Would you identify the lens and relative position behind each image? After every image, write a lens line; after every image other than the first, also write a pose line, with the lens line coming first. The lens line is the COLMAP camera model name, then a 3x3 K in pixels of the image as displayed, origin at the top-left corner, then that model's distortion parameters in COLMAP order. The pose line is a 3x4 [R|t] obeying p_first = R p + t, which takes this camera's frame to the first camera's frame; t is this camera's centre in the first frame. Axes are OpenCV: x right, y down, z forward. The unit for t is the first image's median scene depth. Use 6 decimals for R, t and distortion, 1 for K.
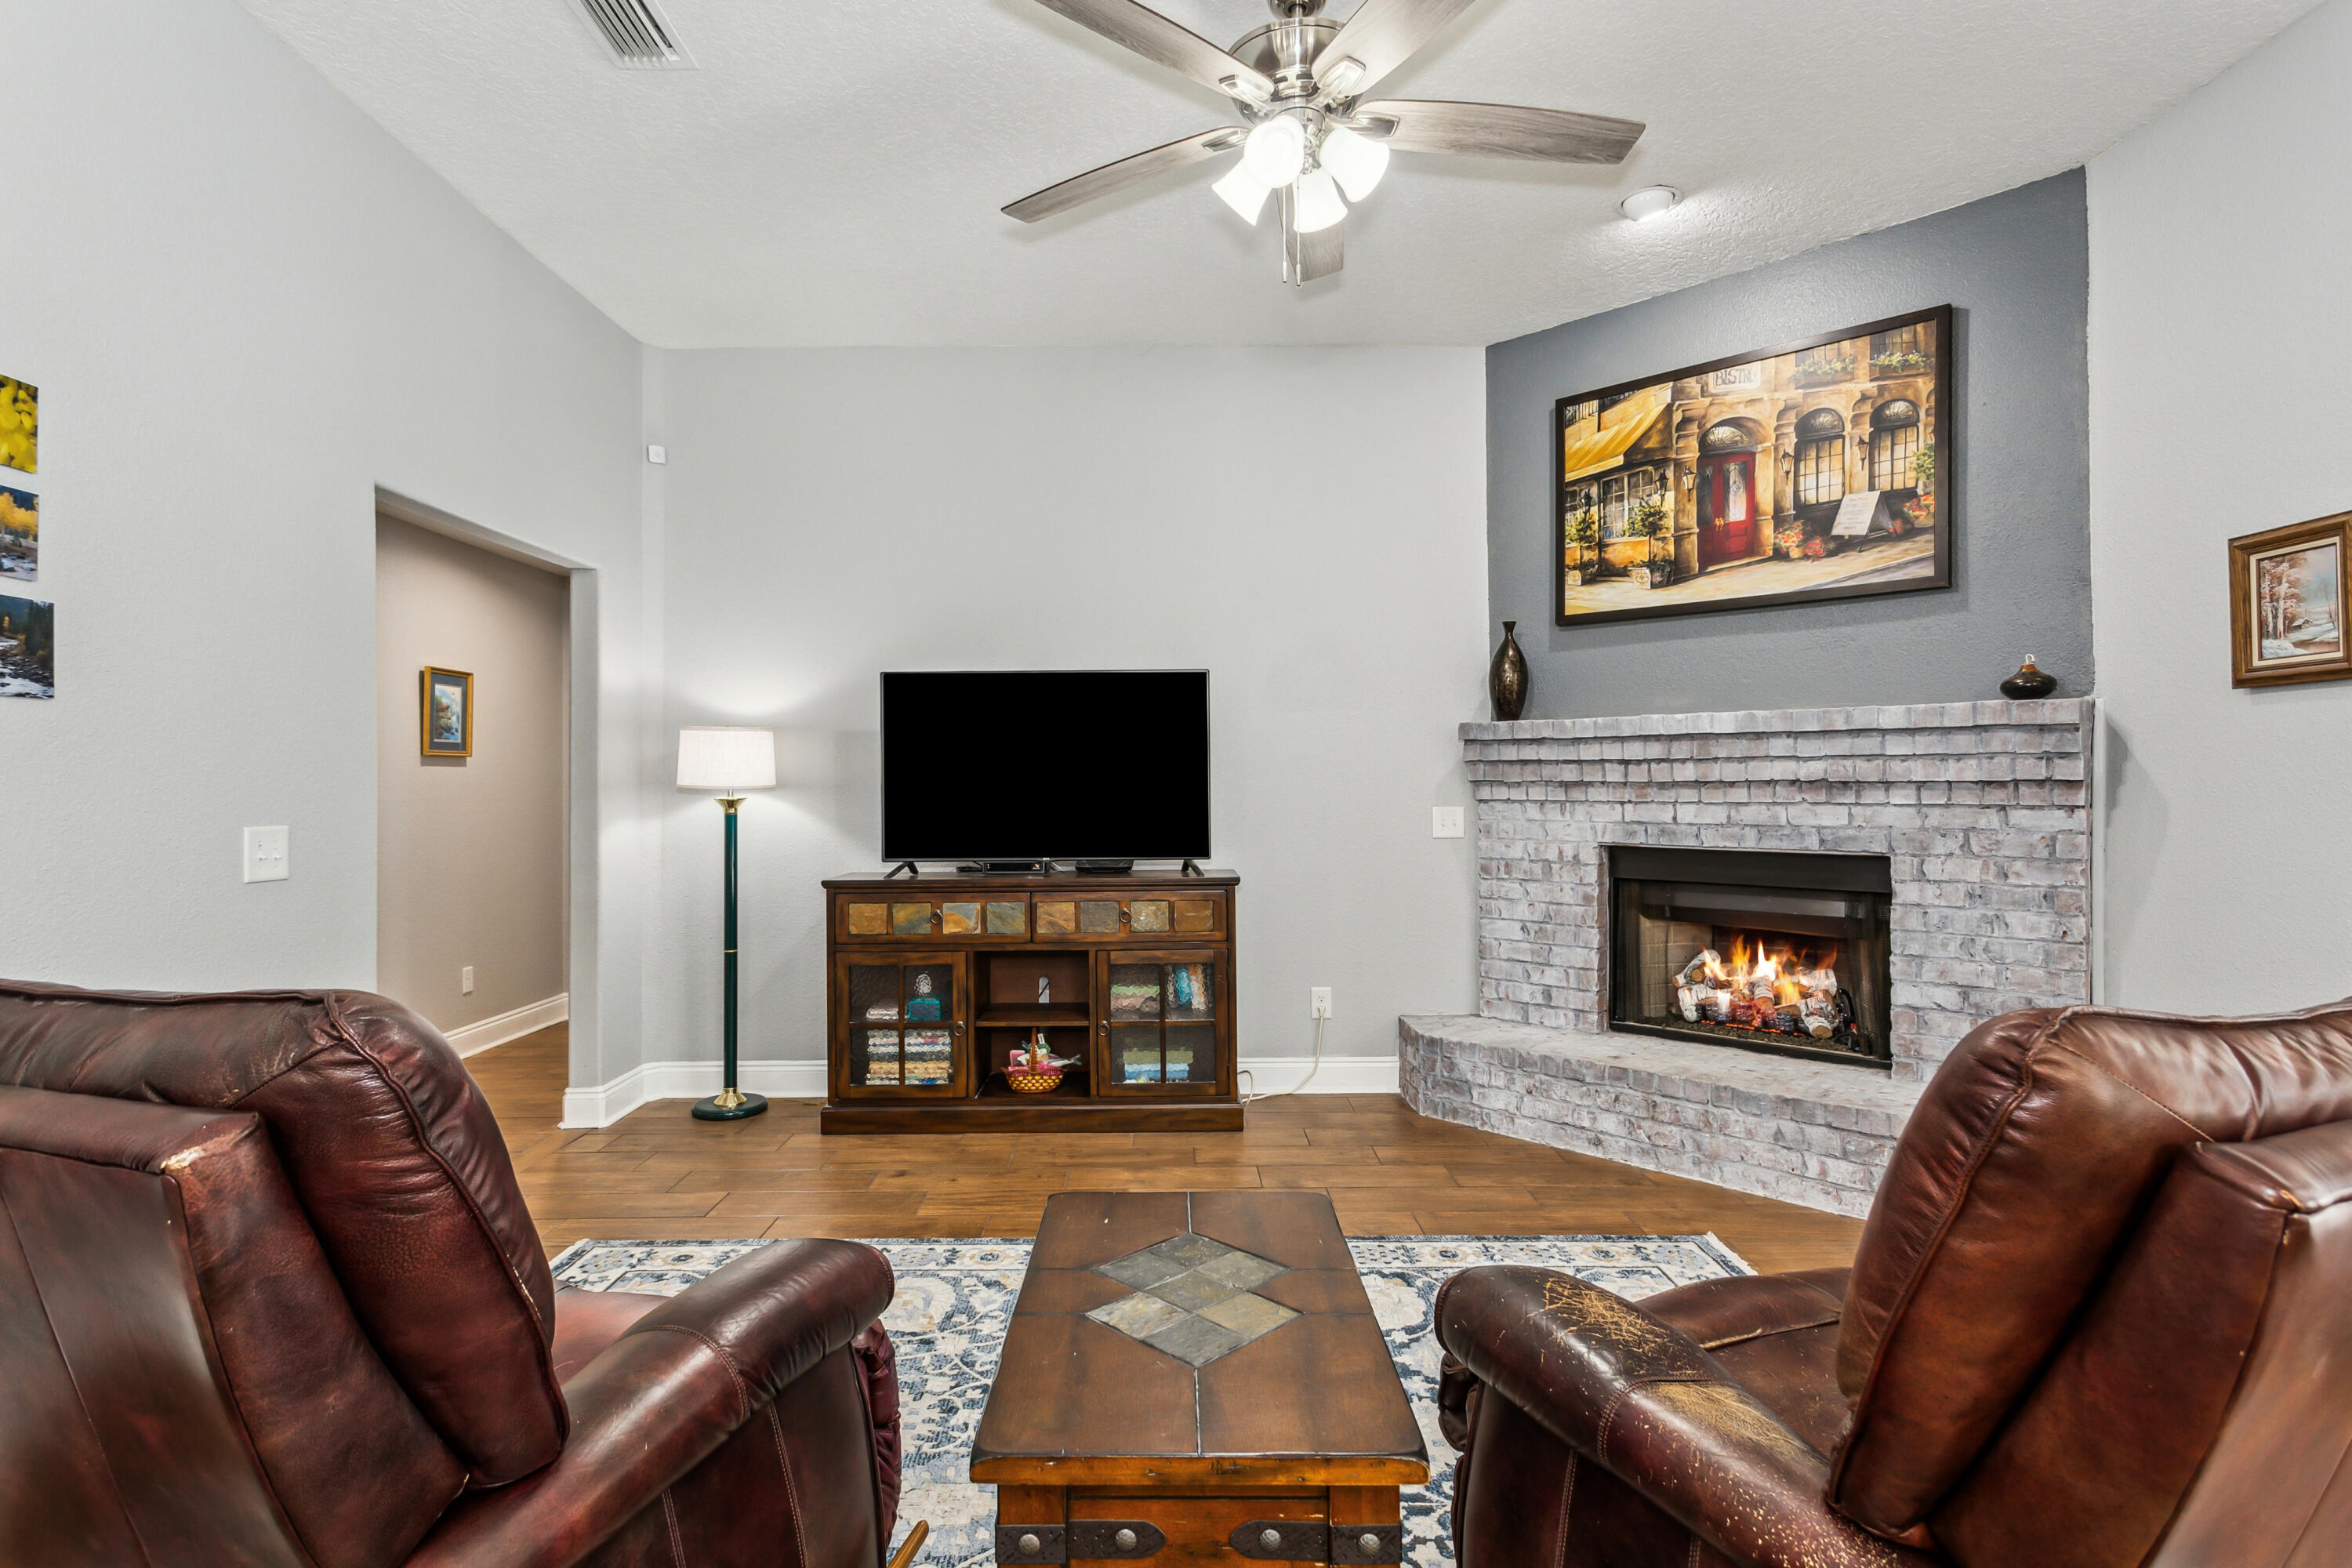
lens RADIAL K [[1142.5, 0, 1221.2], [0, 1142.5, 779.5], [0, 0, 1]] dist [-0.000356, 0.000230]
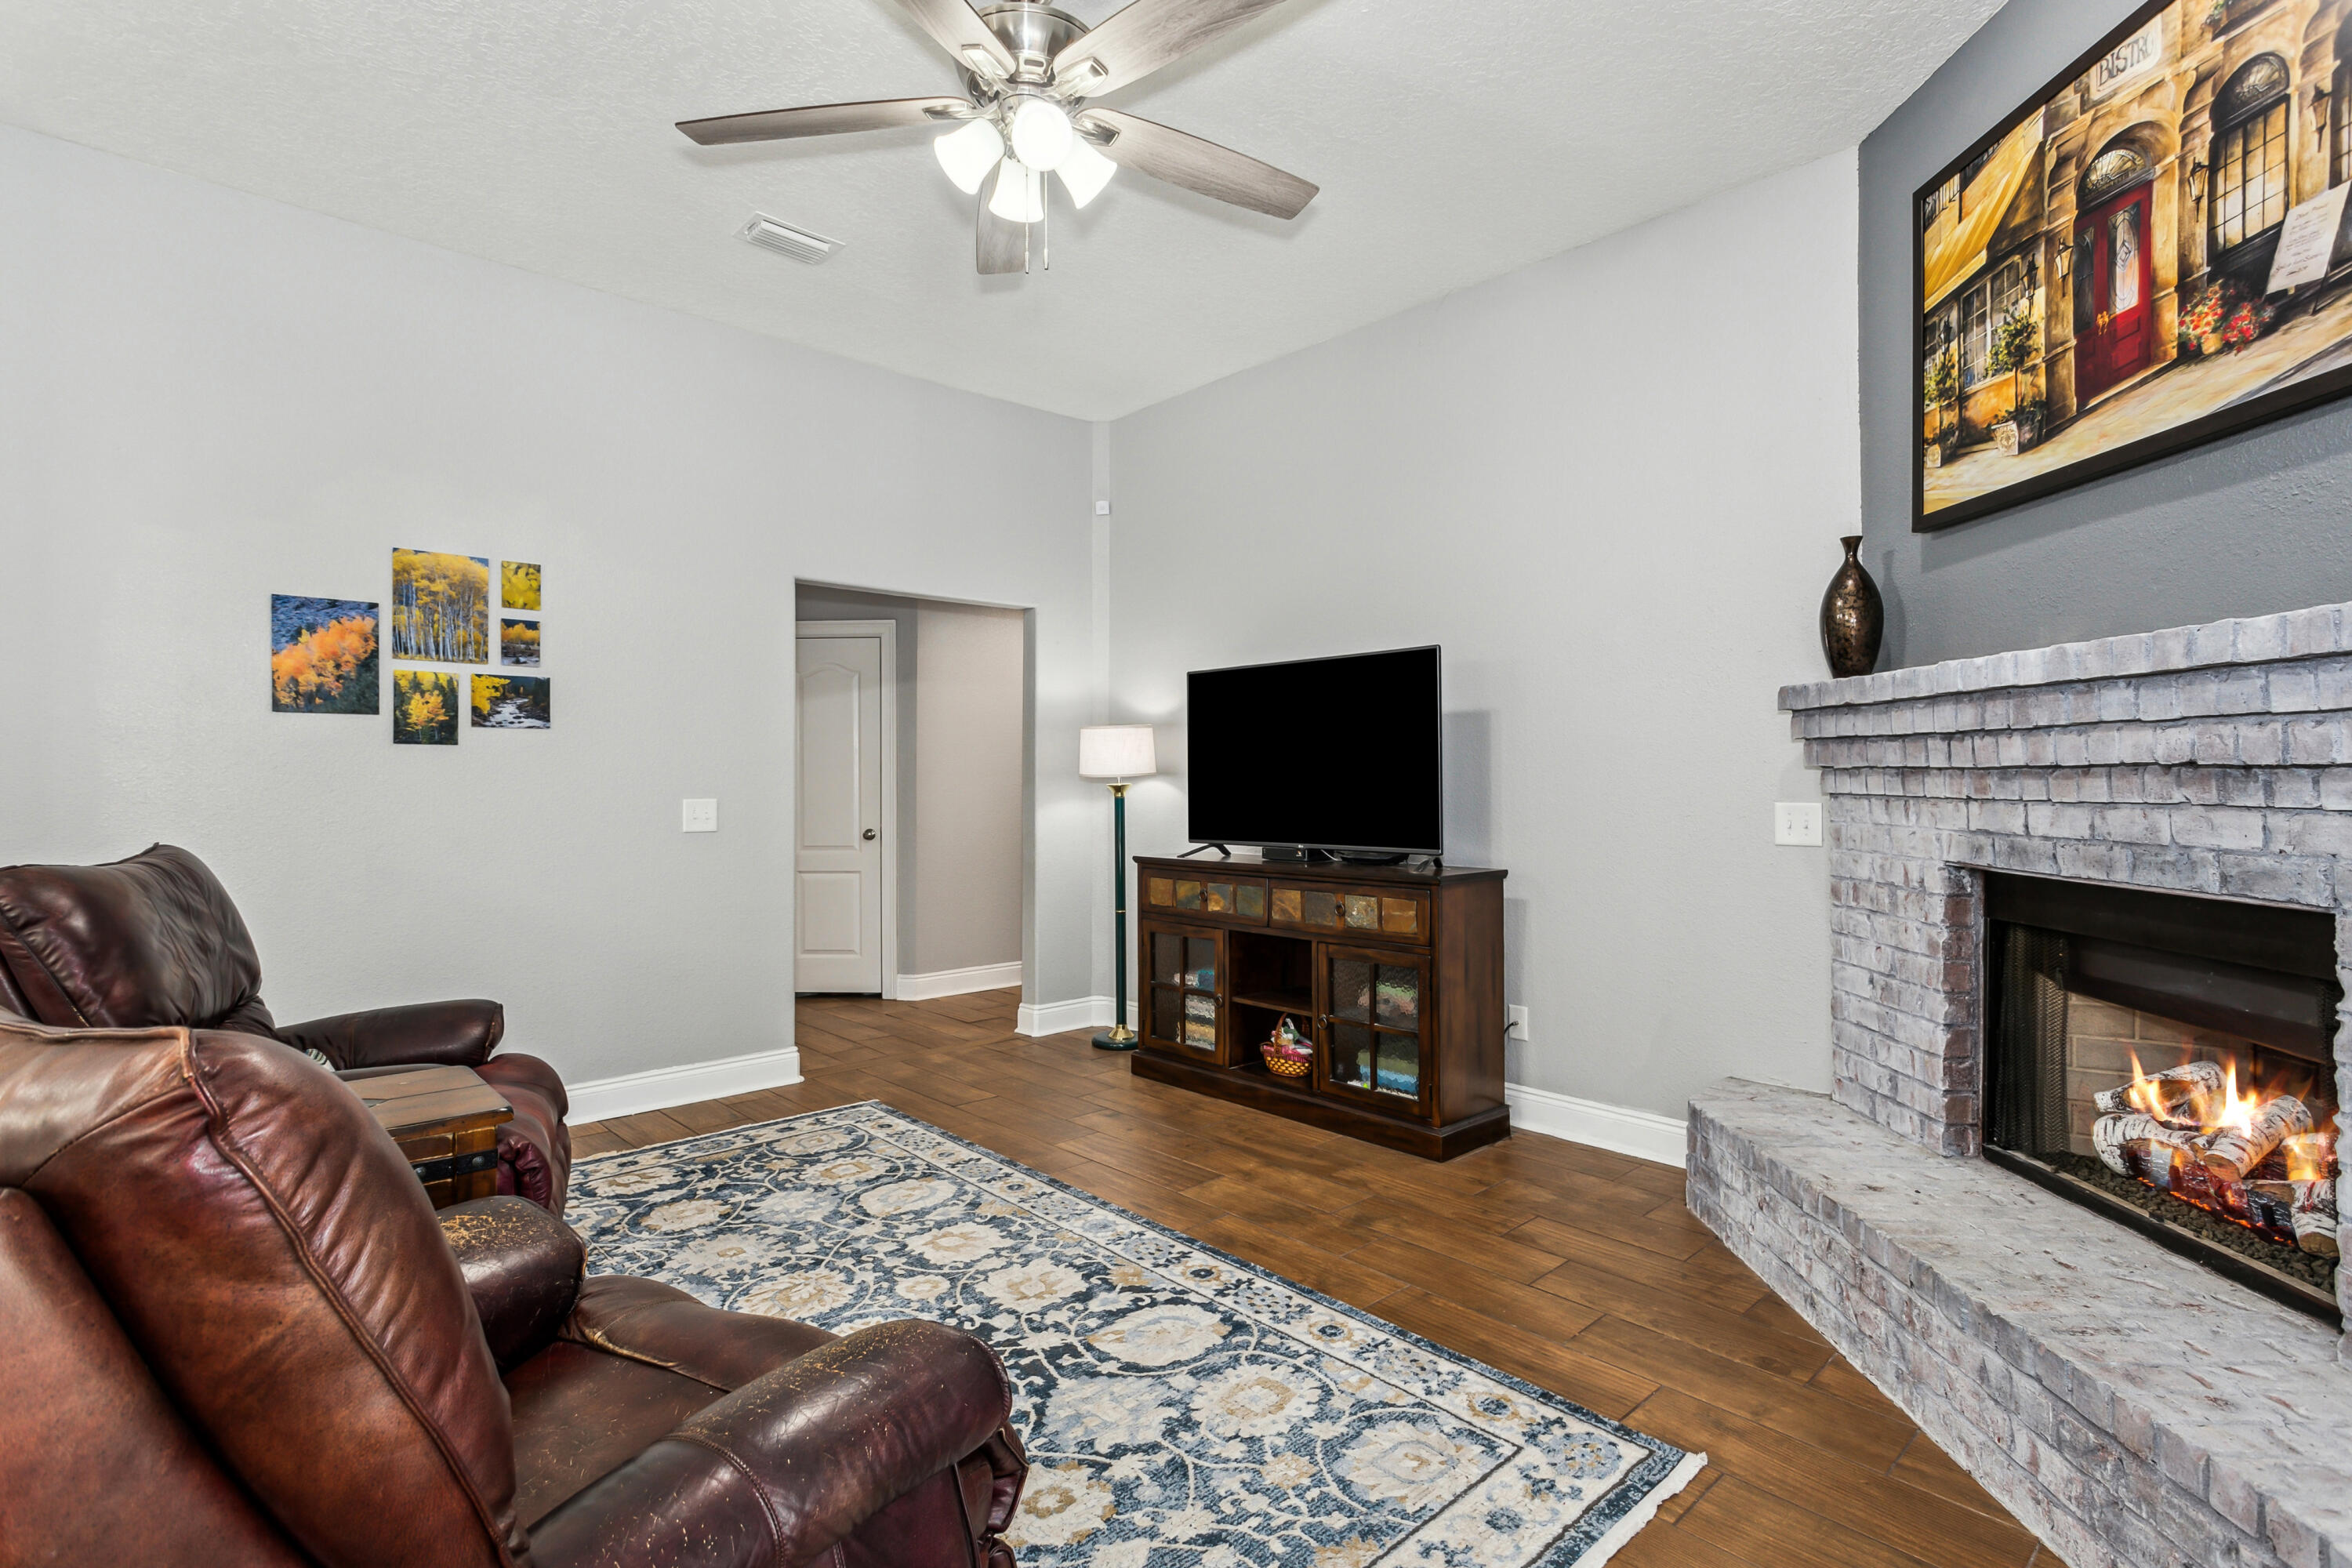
lens RADIAL K [[1142.5, 0, 1193.3], [0, 1142.5, 773.9], [0, 0, 1]] dist [-0.000356, 0.000230]
pose [[0.673172, -0.000823, -0.739486, 0.542782], [0.005087, 0.999981, 0.003518, 0.001362], [0.739469, -0.006130, 0.673163, 0.260133]]
